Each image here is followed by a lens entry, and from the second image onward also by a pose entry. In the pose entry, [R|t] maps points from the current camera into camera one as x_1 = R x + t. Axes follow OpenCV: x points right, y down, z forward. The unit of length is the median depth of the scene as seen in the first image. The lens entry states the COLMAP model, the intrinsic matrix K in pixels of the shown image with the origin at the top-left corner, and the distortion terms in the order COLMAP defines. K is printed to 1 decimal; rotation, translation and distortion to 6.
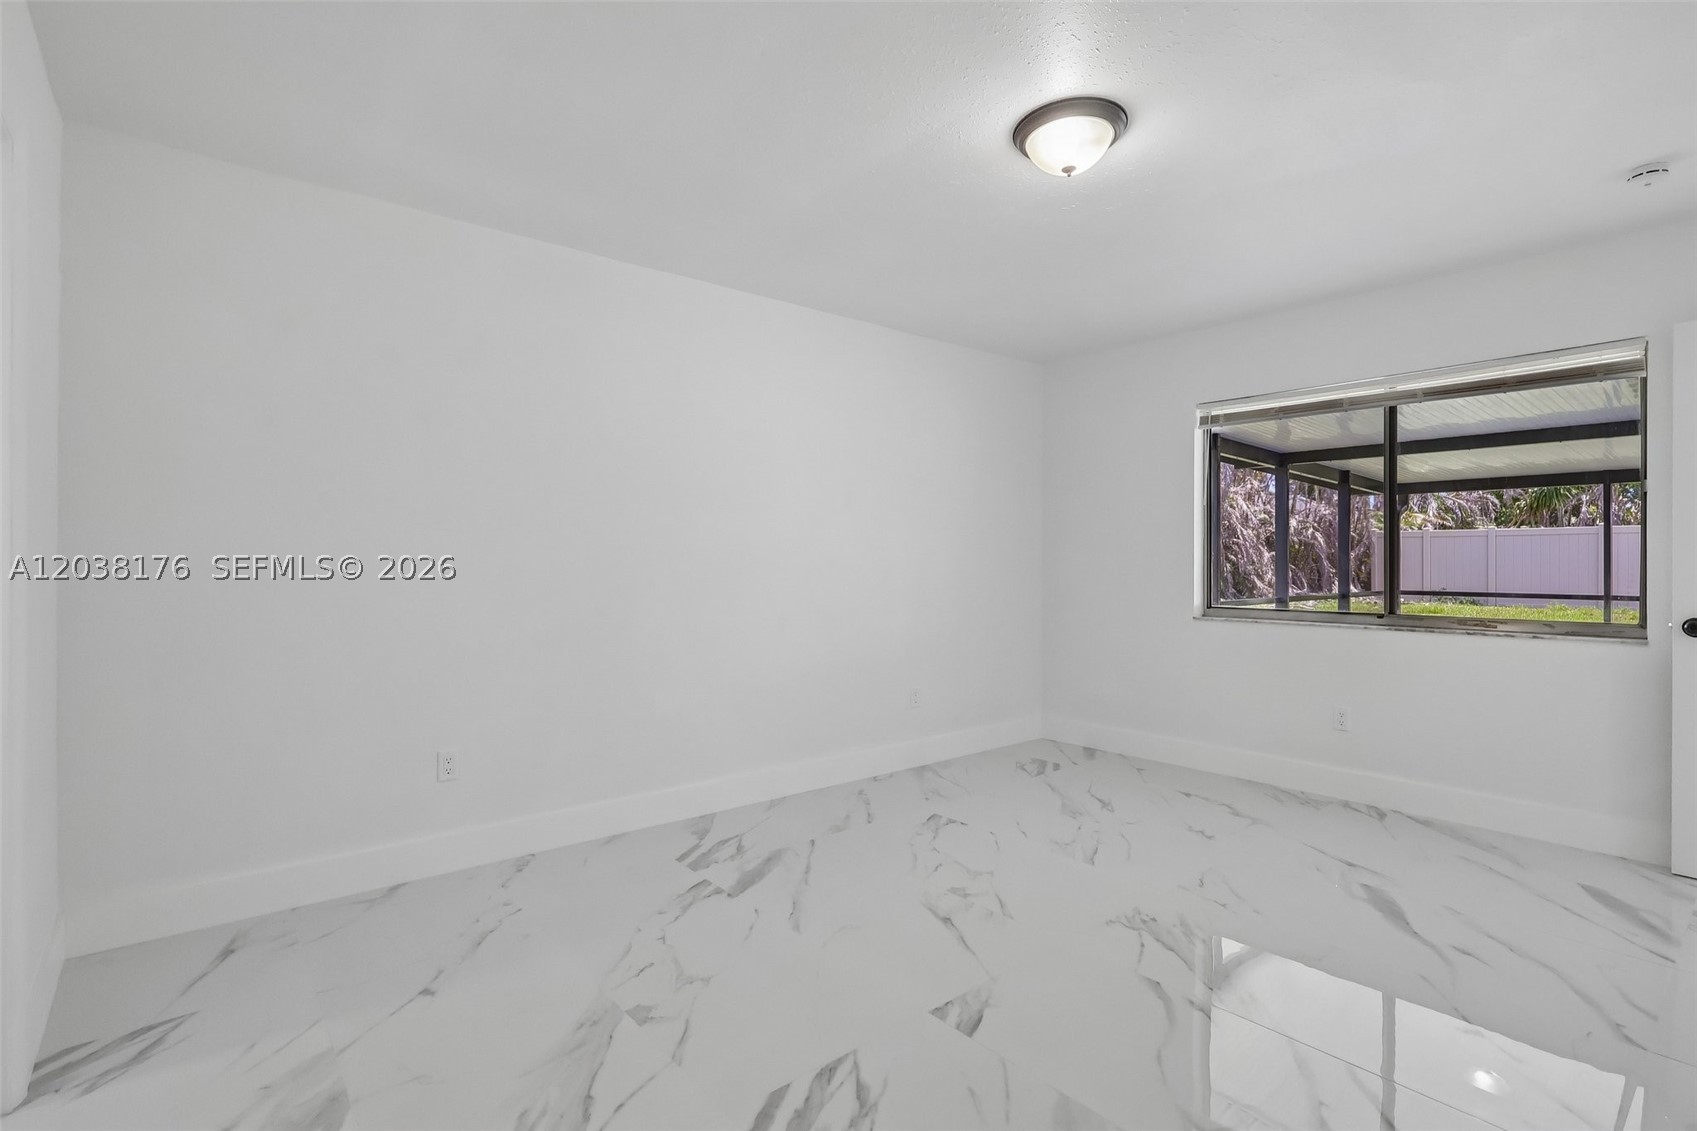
lens RADIAL K [[789.1, 0, 847.5], [0, 789.1, 564.2], [0, 0, 1]] dist [0.000526, 0.000118]
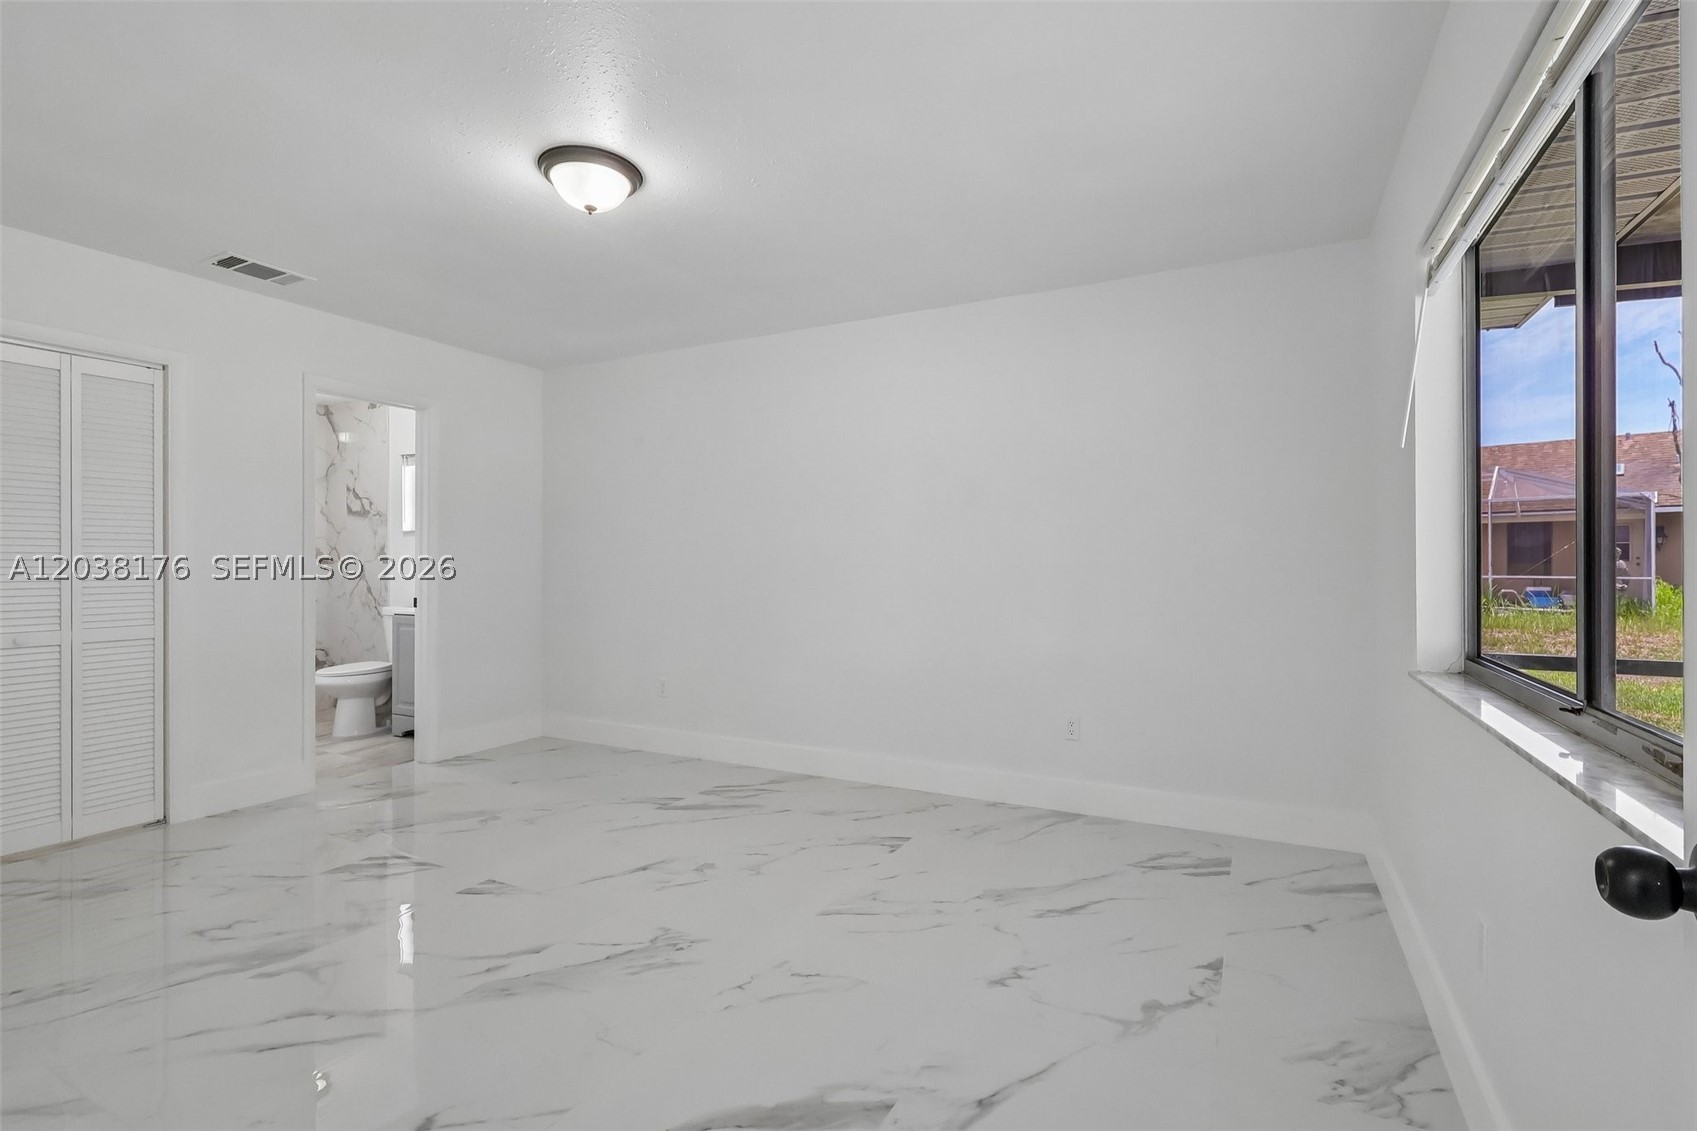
lens RADIAL K [[801.1, 0, 851.3], [0, 801.1, 559.7], [0, 0, 1]] dist [-0.001309, 0.000037]
pose [[0.386416, -0.004810, -0.922312, 1.170344], [-0.000162, 0.999986, -0.005283, 0.000861], [0.922325, 0.002191, 0.386410, 0.723977]]
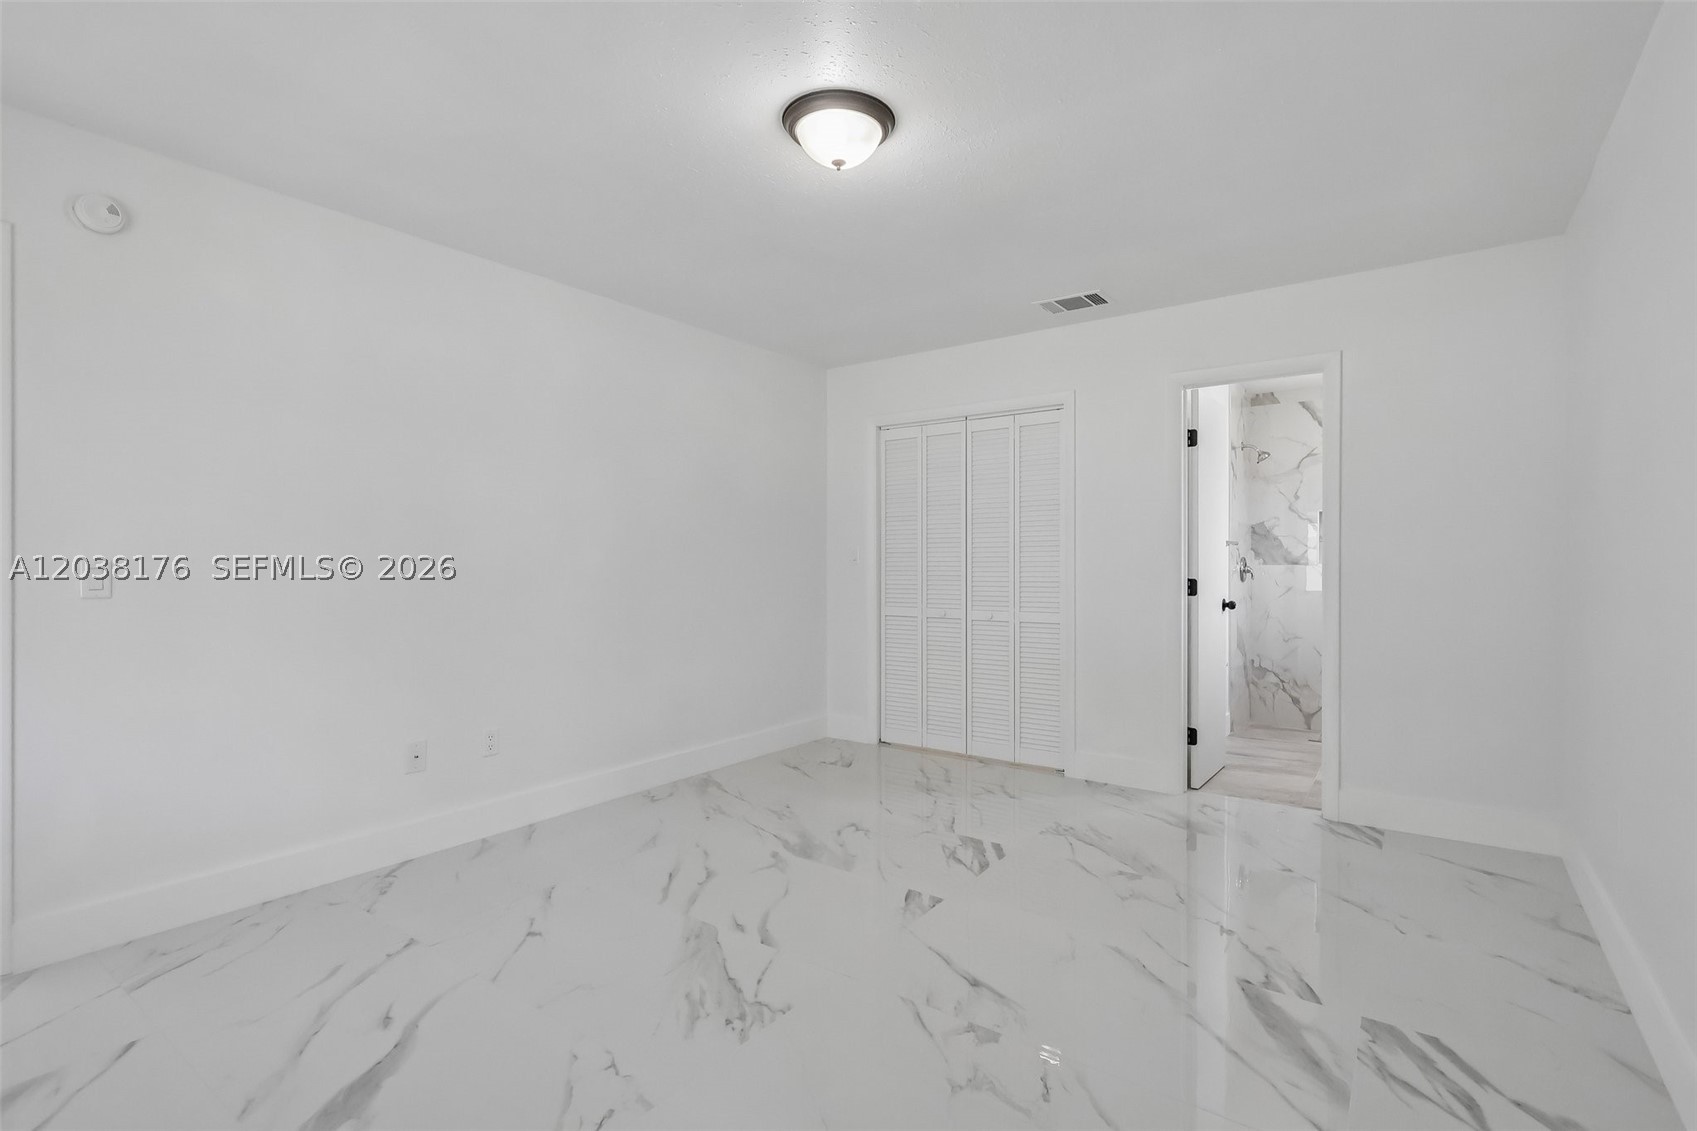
lens RADIAL K [[789.1, 0, 847.5], [0, 789.1, 564.2], [0, 0, 1]] dist [0.000526, 0.000118]
pose [[-0.970651, 0.000540, -0.240492, 0.405645], [-0.000058, 0.999997, 0.002481, -0.003146], [0.240492, 0.002423, -0.970648, 1.570167]]
